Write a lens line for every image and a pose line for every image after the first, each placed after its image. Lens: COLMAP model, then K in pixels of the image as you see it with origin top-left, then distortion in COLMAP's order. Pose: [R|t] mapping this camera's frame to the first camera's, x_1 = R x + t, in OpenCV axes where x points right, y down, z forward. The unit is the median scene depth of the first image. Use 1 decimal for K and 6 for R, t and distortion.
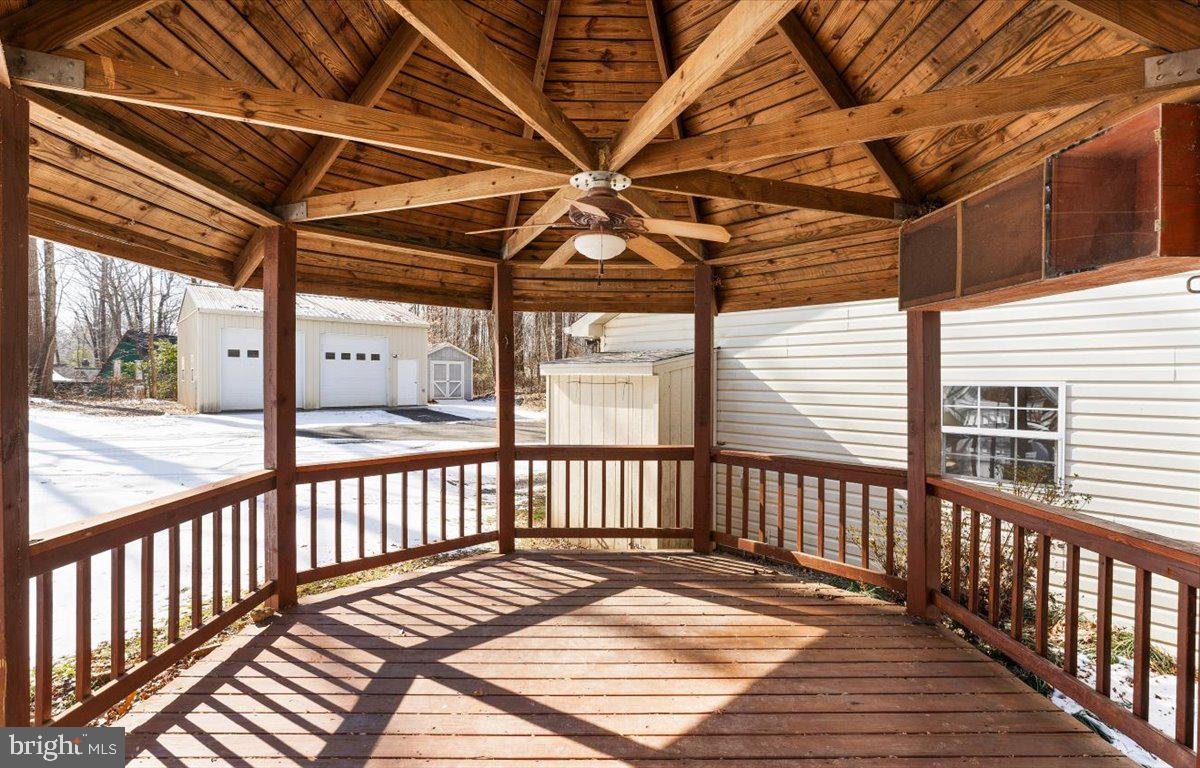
lens RADIAL K [[551.0, 0, 596.1], [0, 551.0, 389.3], [0, 0, 1]] dist [-0.001873, 0.000072]
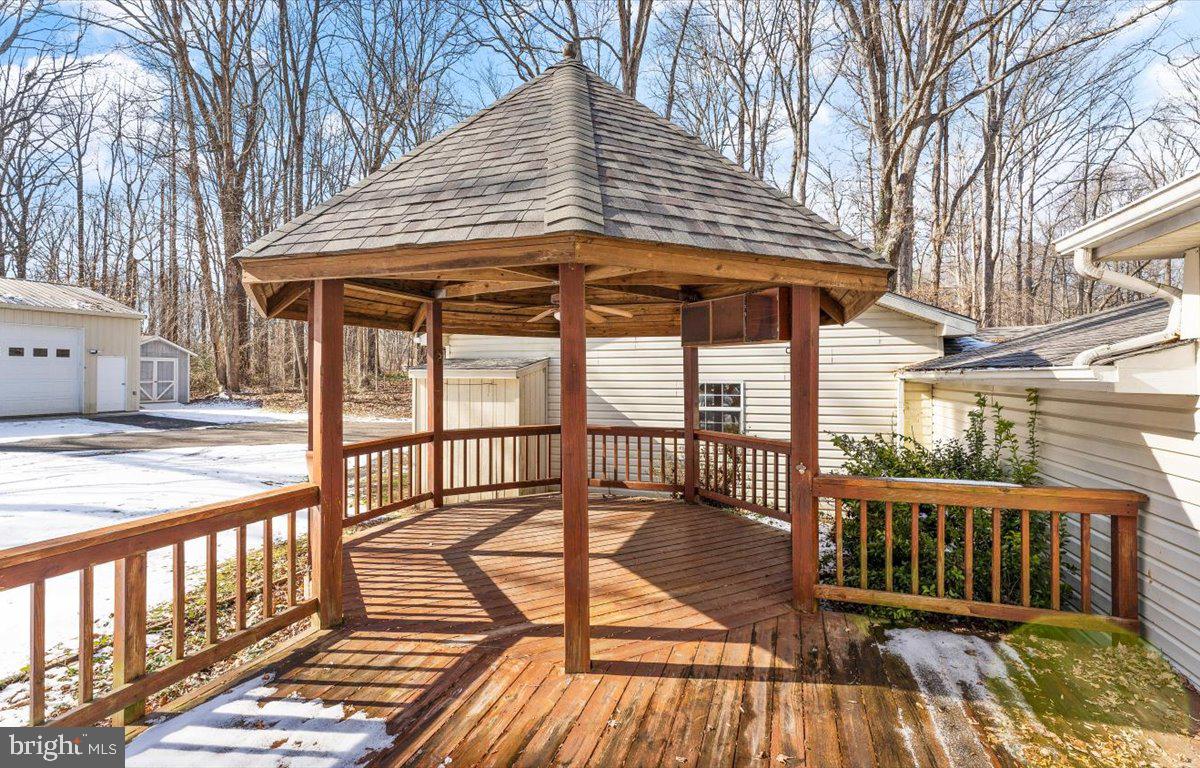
lens RADIAL K [[554.3, 0, 601.4], [0, 554.3, 377.5], [0, 0, 1]] dist [0.000611, 0.000416]
pose [[0.883411, -0.007849, 0.468534, -0.457722], [0.014796, 0.999828, -0.011149, -0.009927], [-0.468366, 0.016782, 0.883375, -0.445906]]
